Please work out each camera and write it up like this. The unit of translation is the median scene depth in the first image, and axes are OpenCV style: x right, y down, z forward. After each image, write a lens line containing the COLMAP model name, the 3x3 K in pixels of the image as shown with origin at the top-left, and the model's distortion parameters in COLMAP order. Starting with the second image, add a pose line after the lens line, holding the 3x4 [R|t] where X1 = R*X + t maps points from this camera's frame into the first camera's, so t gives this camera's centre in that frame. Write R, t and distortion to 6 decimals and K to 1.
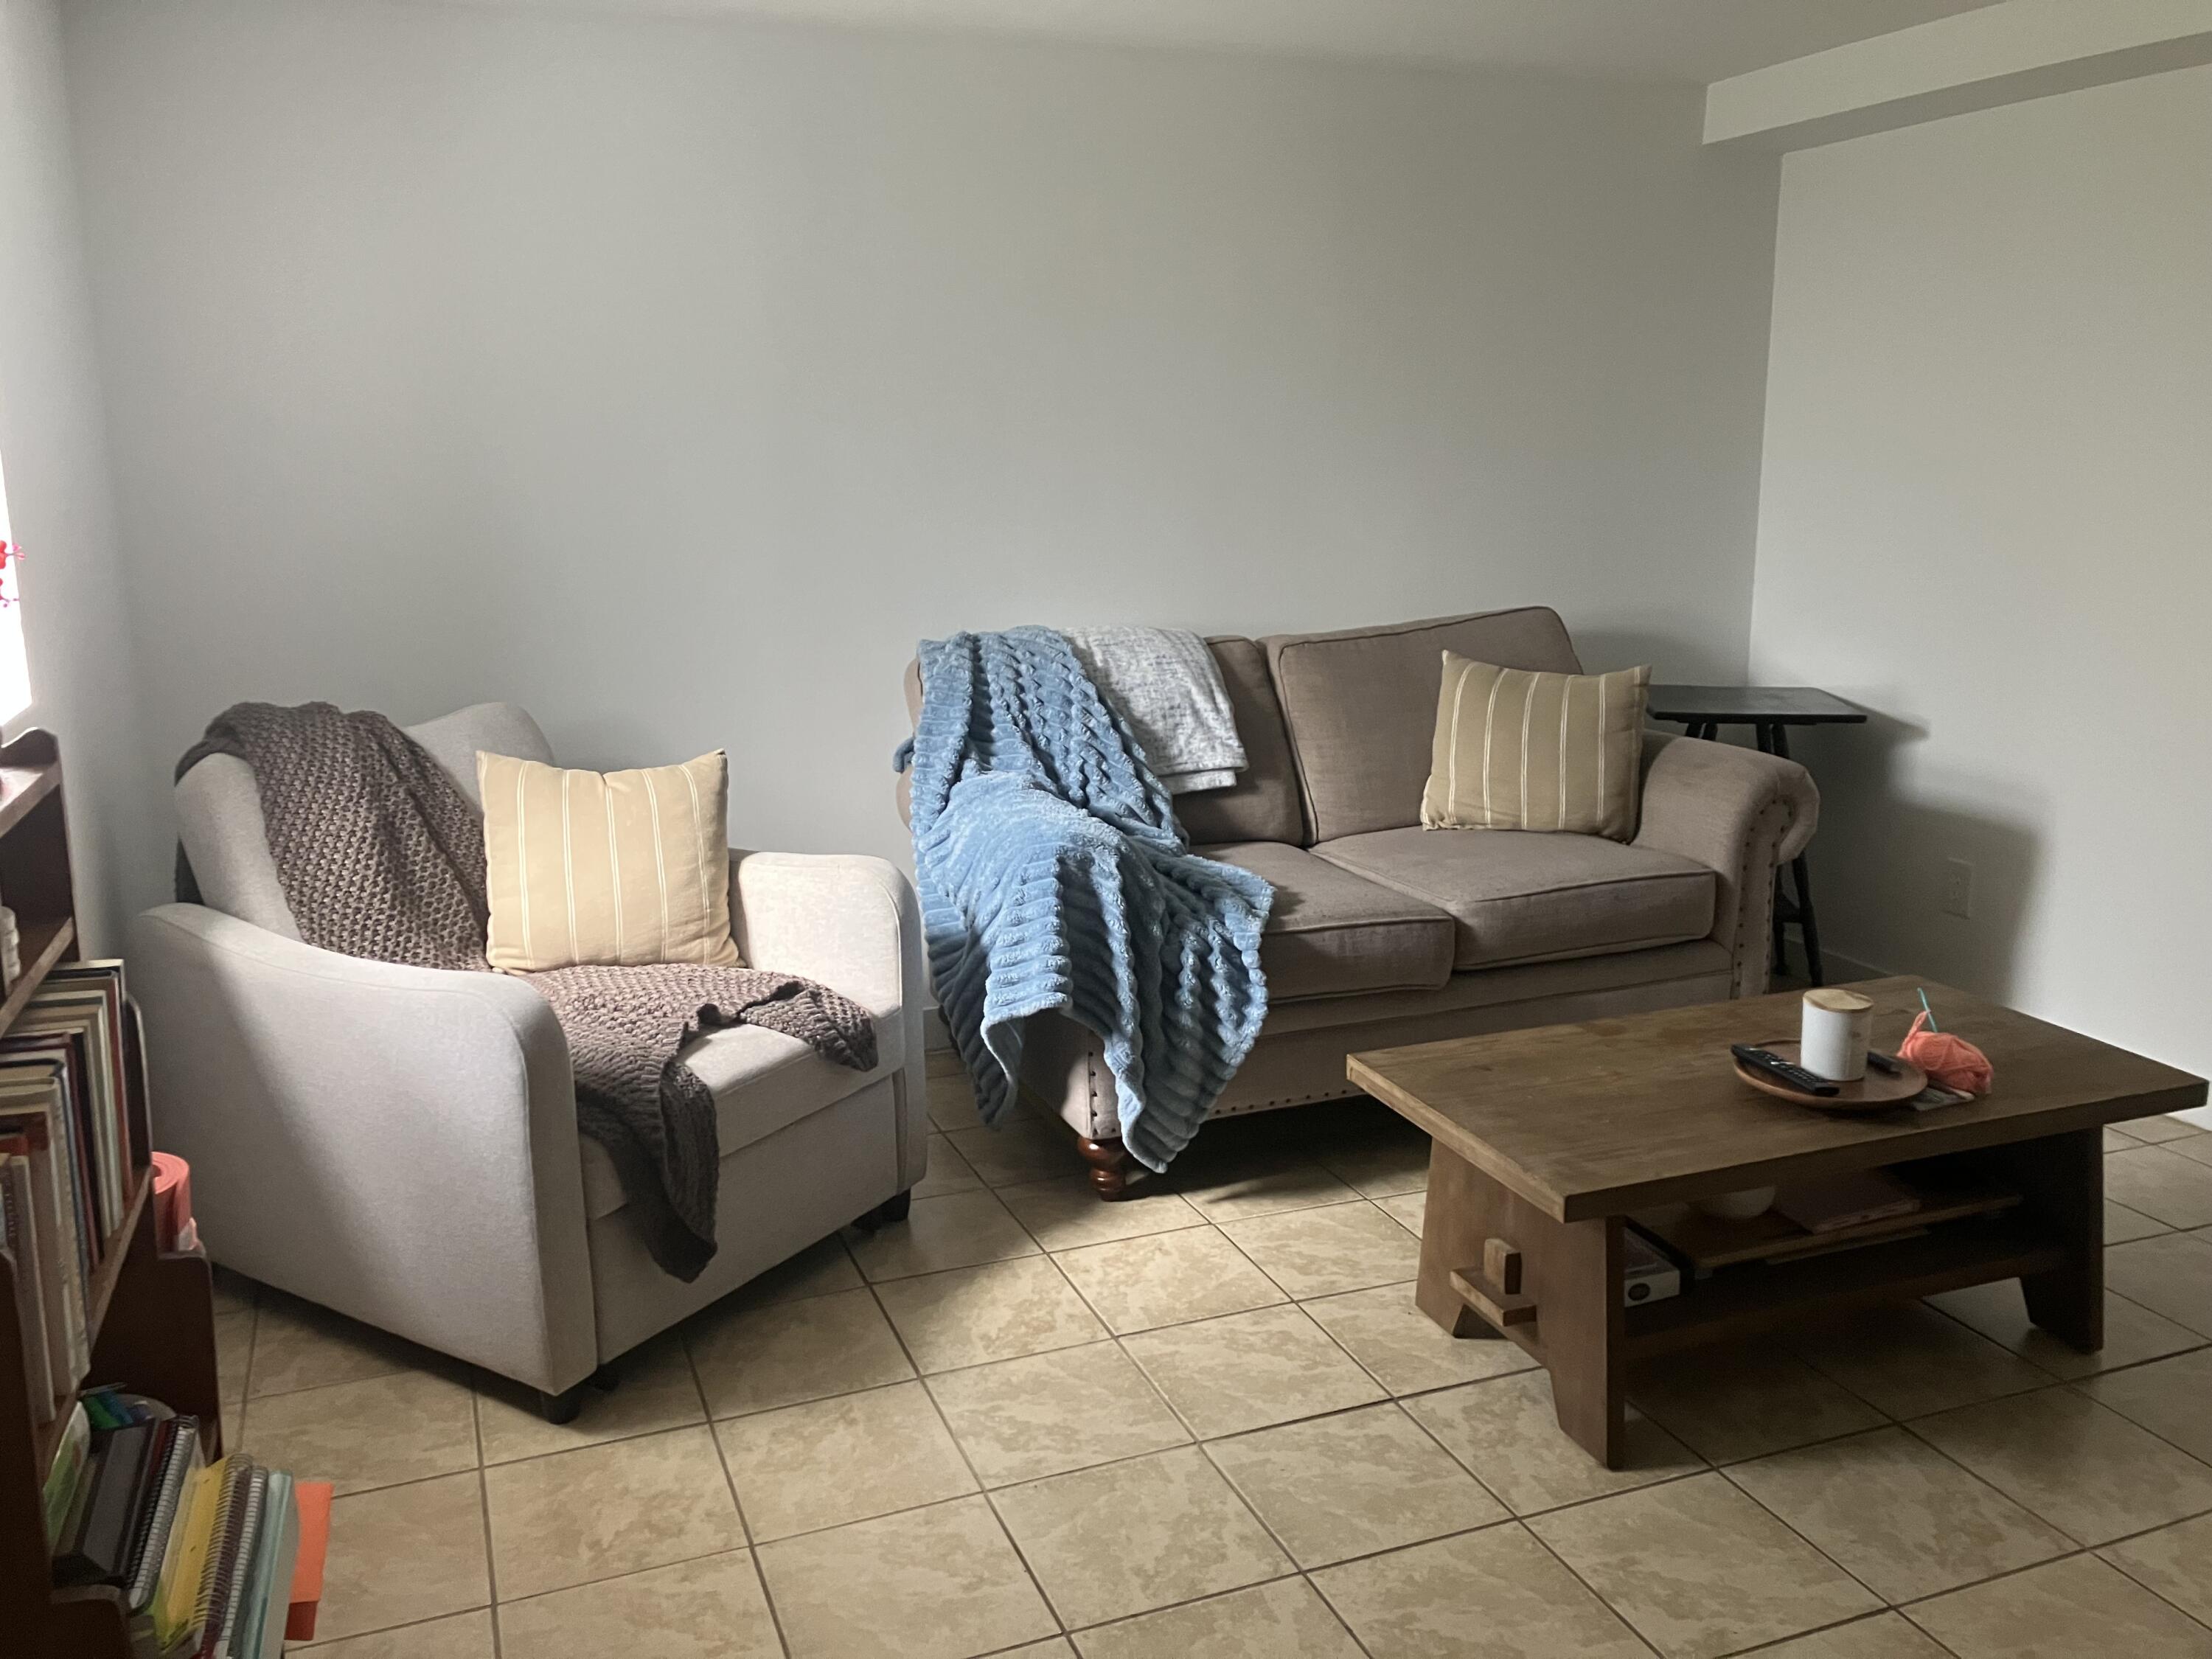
lens RADIAL K [[1823.5, 0, 1105.3], [0, 1823.5, 822.8], [0, 0, 1]] dist [0.062545, -0.074007]
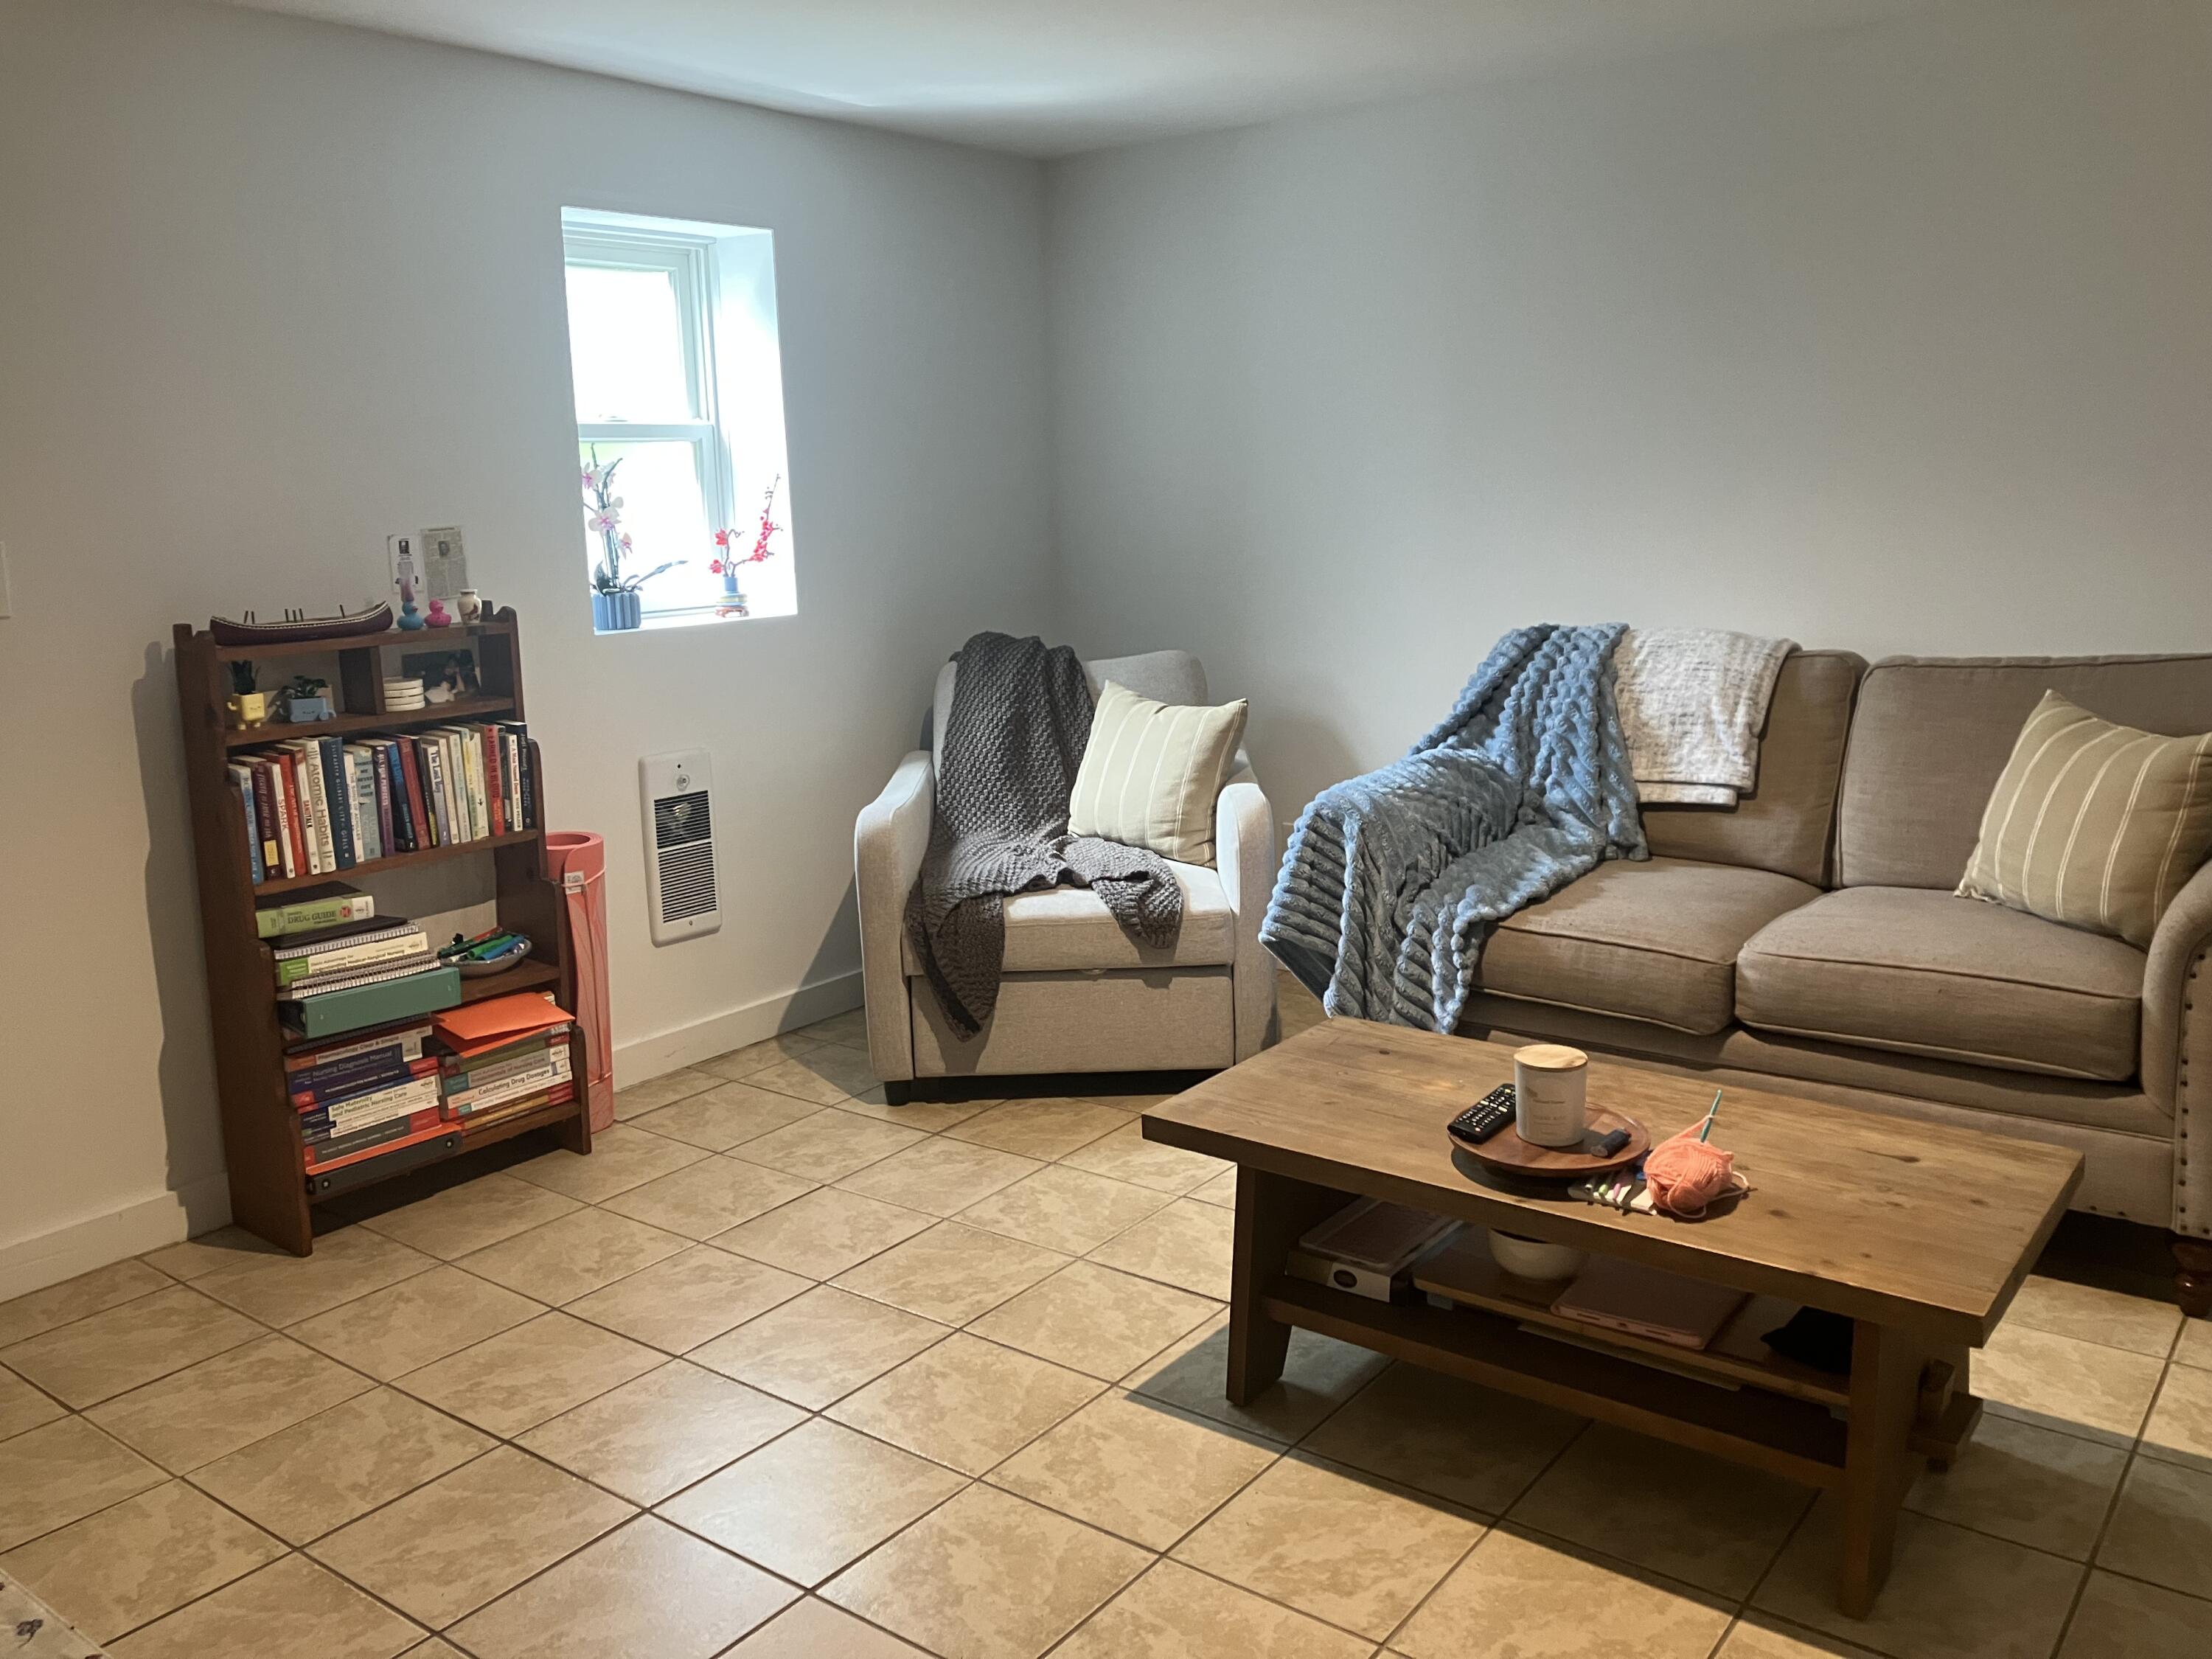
lens RADIAL K [[1823.5, 0, 1093.3], [0, 1823.5, 835.0], [0, 0, 1]] dist [0.062545, -0.074007]
pose [[0.522760, 0.162821, -0.836786, 0.813132], [-0.155065, 0.983377, 0.094472, -0.050567], [0.838258, 0.080370, 0.539318, 0.241812]]
